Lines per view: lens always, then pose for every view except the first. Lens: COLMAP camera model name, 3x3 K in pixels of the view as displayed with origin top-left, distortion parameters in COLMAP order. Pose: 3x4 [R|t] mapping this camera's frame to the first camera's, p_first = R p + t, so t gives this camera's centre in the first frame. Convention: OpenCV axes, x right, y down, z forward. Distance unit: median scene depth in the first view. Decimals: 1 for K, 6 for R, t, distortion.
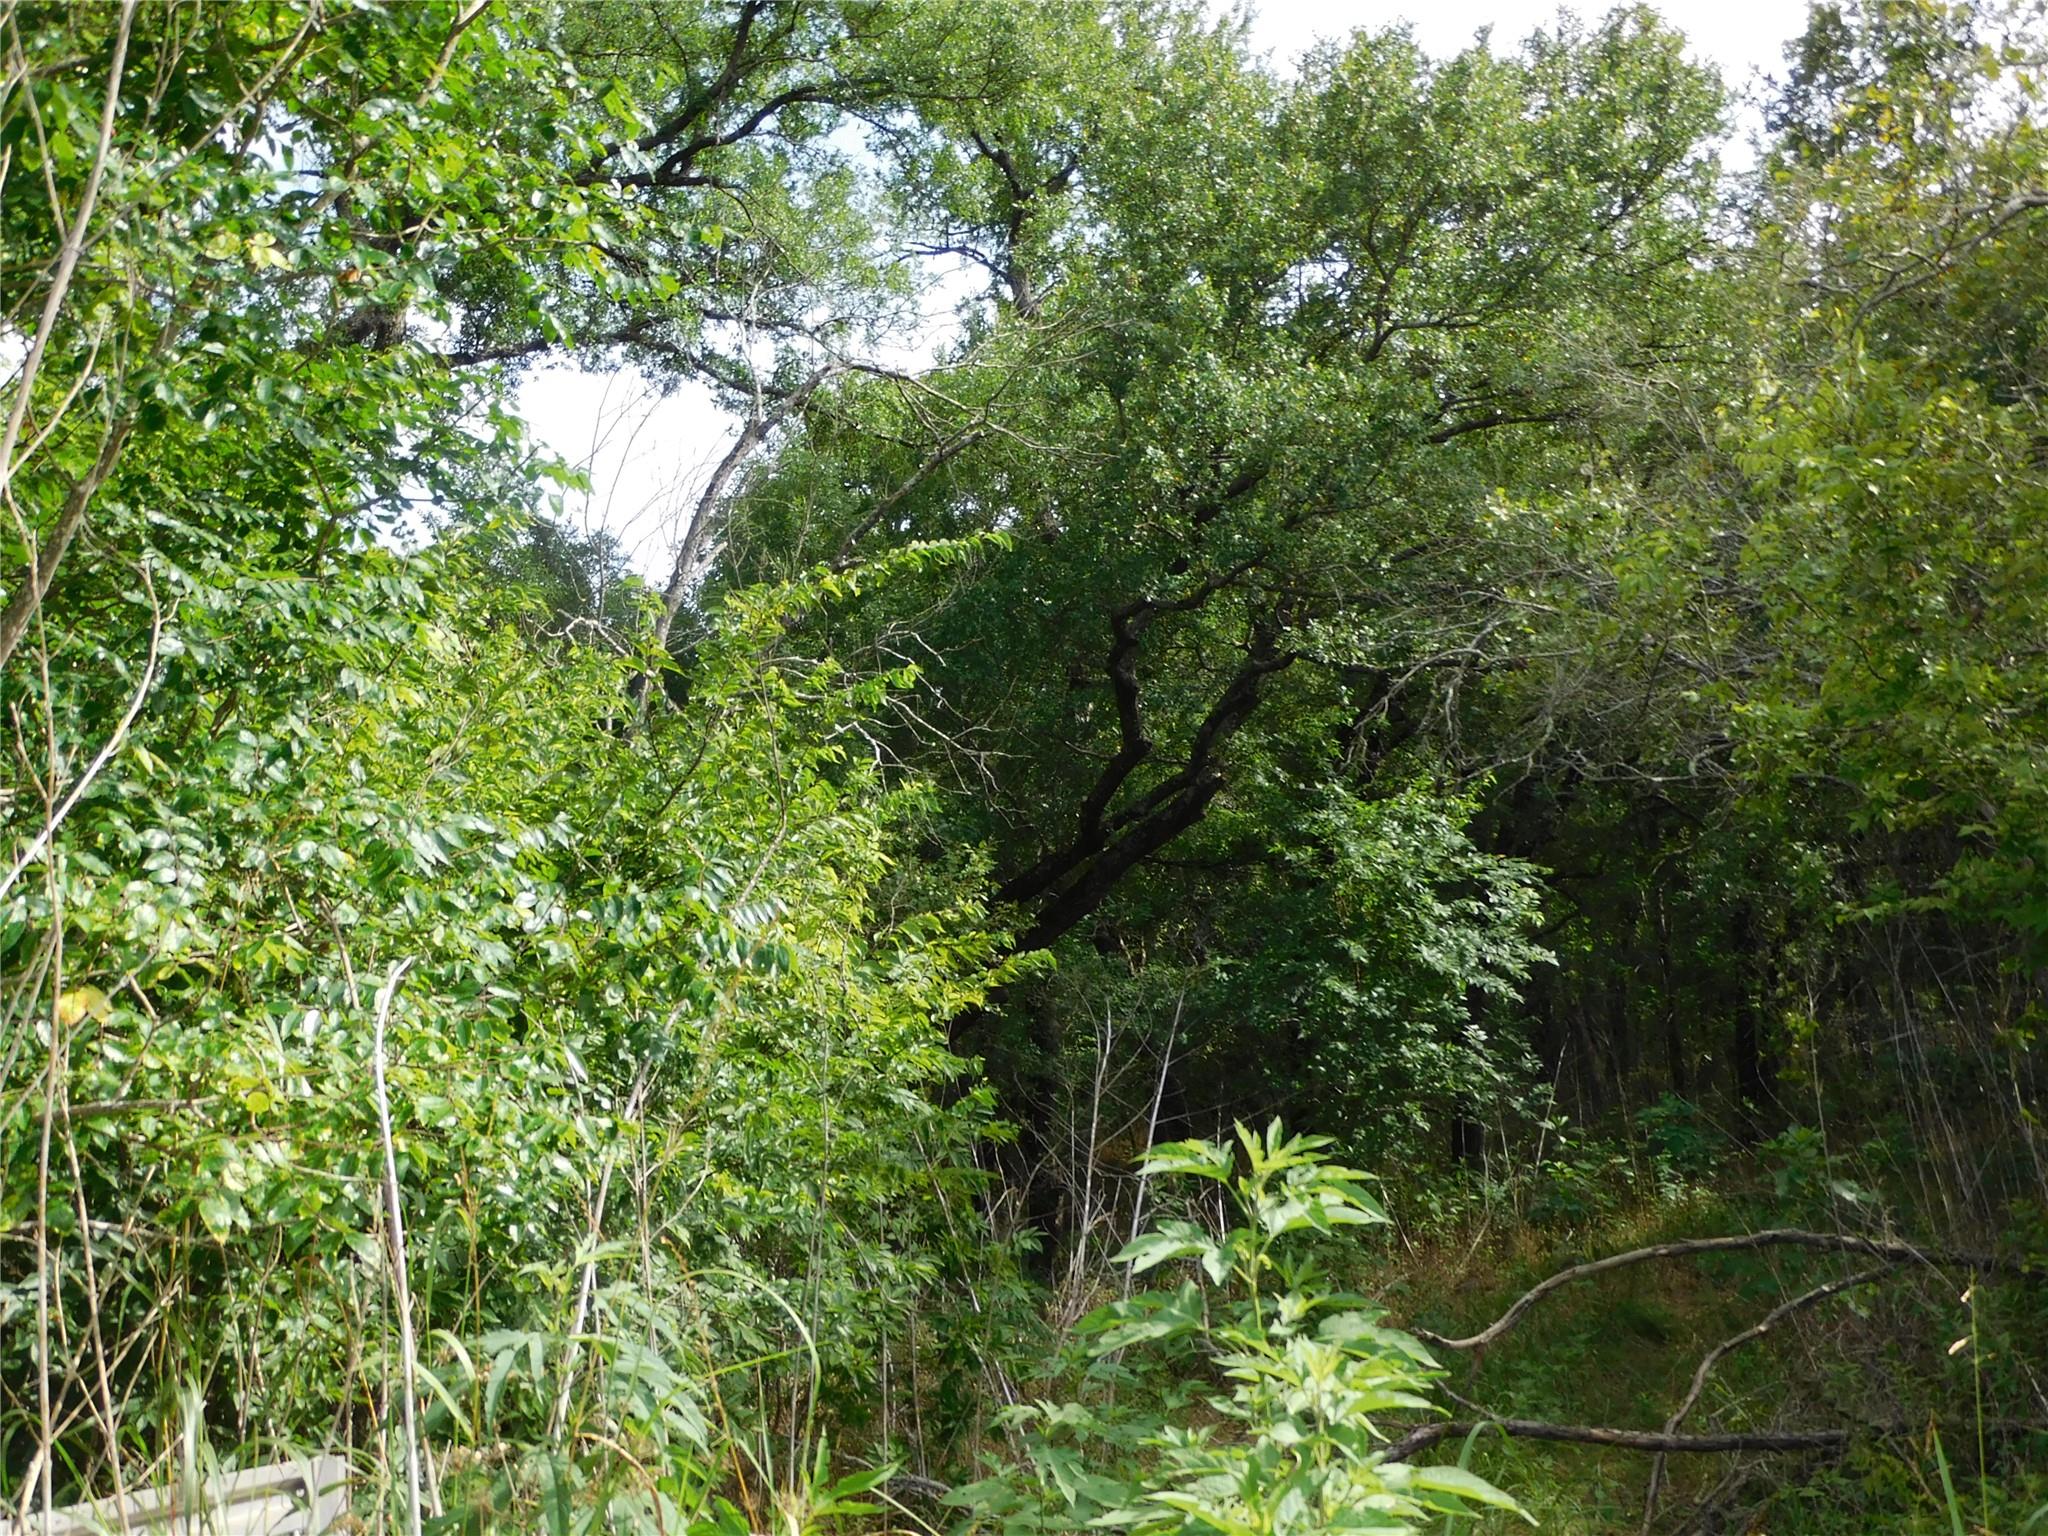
lens RADIAL K [[2114.3, 0, 1024.0], [0, 2114.3, 768.0], [0, 0, 1]] dist [-0.072491, 0.007986]
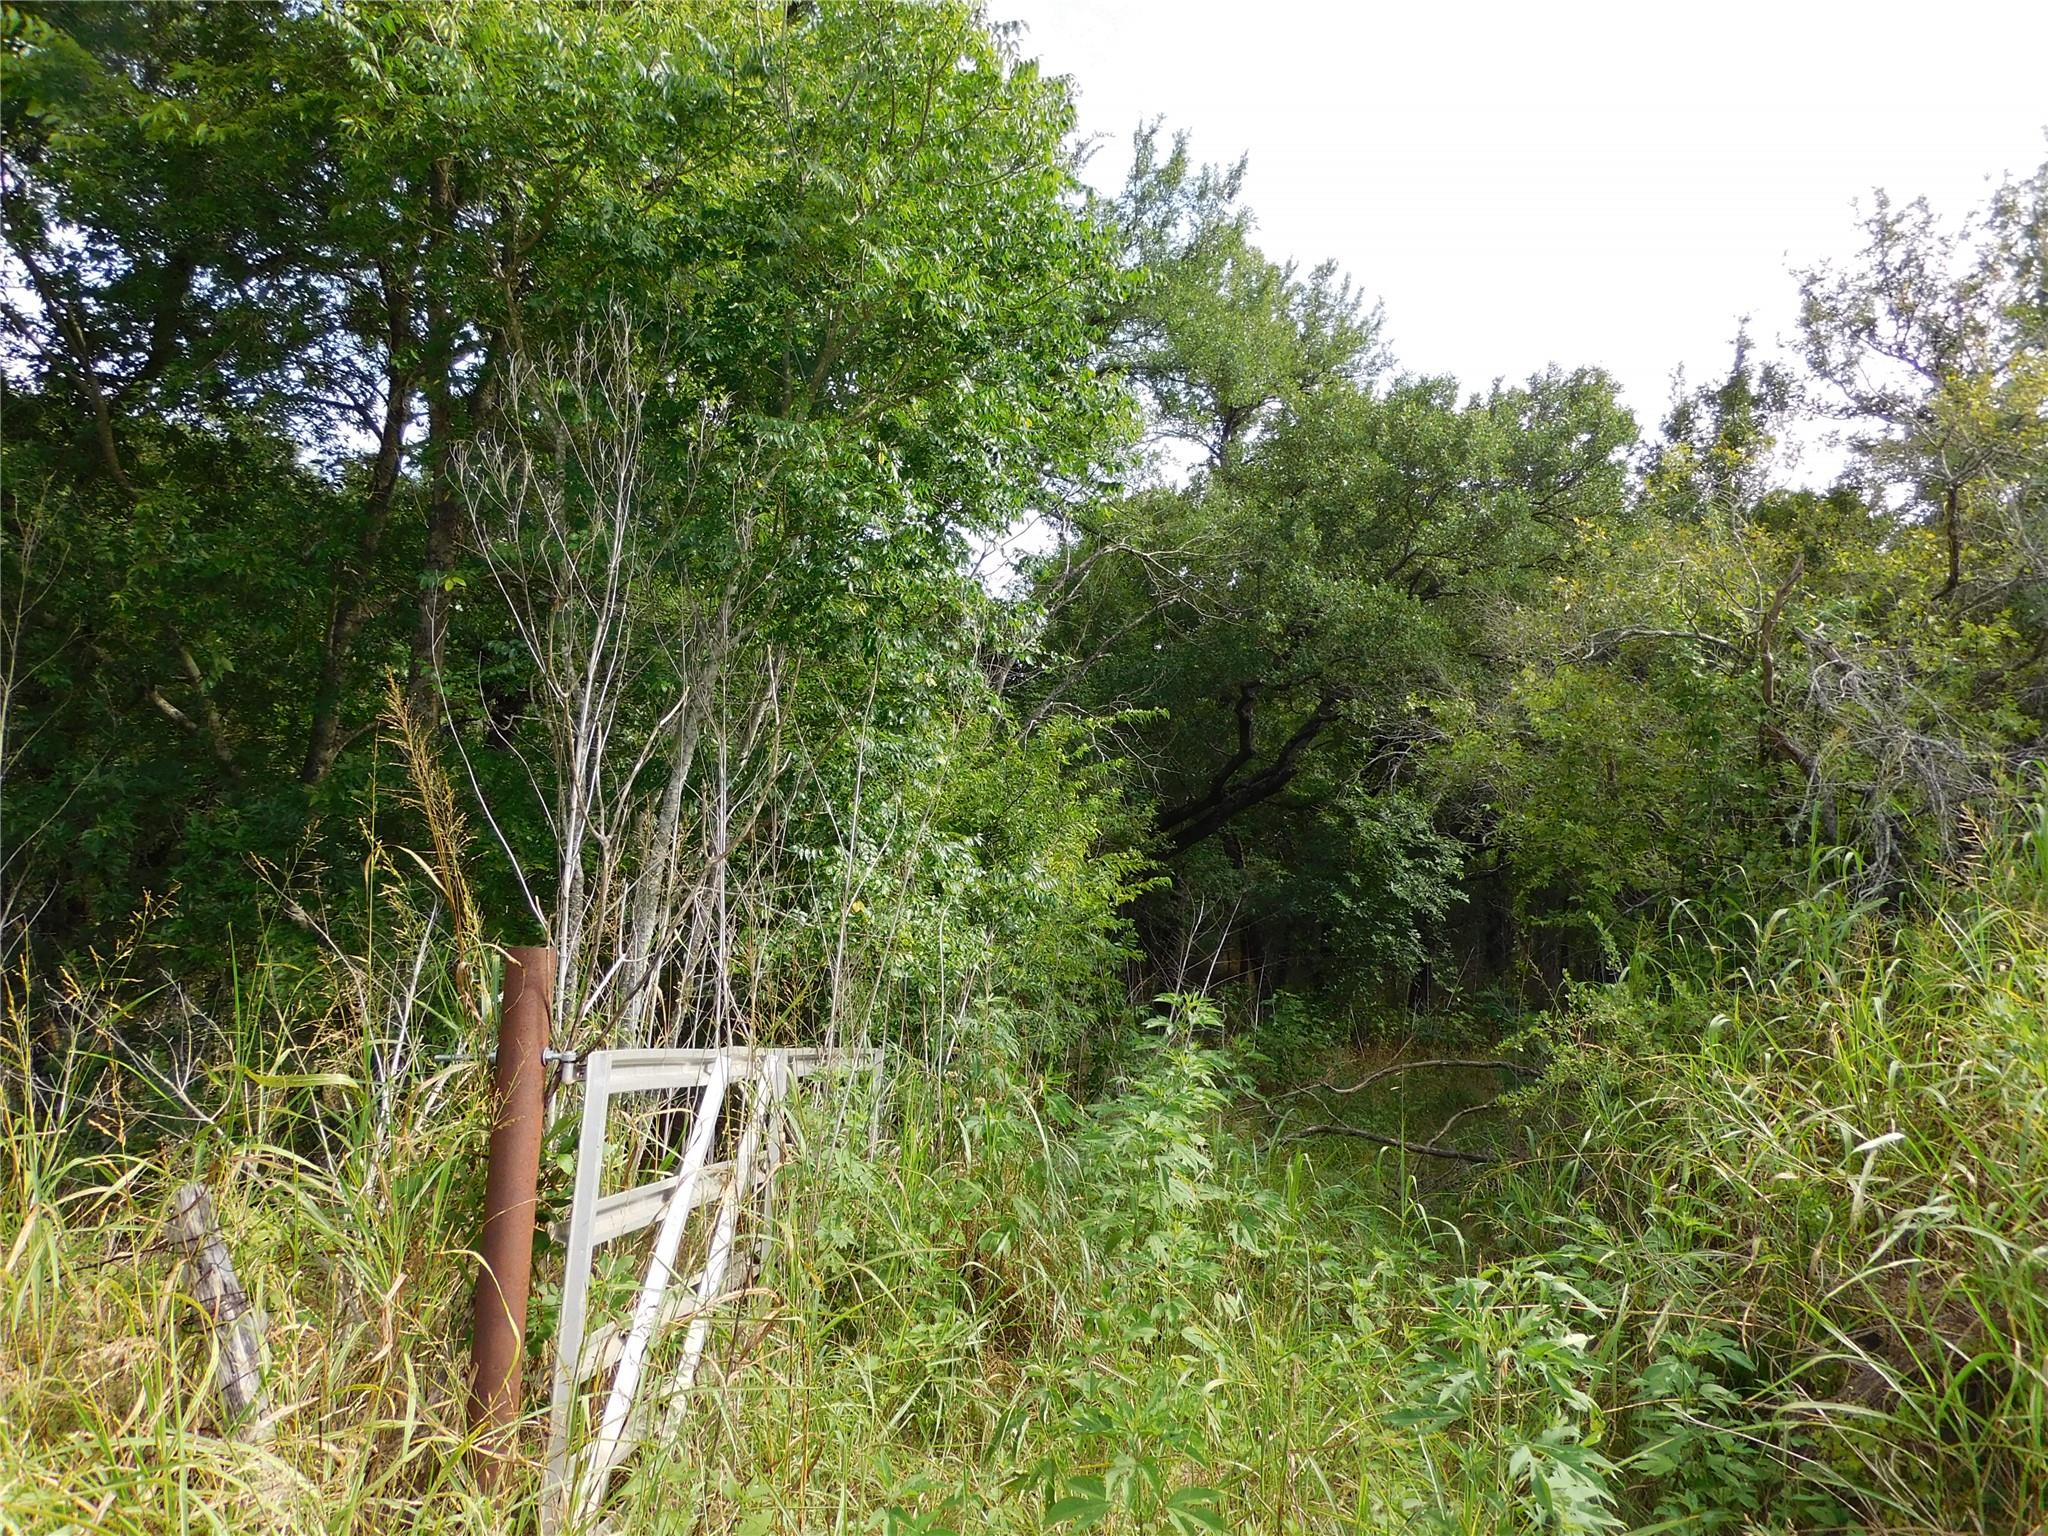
lens RADIAL K [[1578.8, 0, 1024.0], [0, 1578.8, 768.0], [0, 0, 1]] dist [-0.150267, -0.000800]
pose [[0.983687, 0.139823, -0.113179, 0.018868], [-0.130512, 0.987718, 0.085912, -0.084329], [0.123801, -0.069739, 0.989853, -0.345221]]
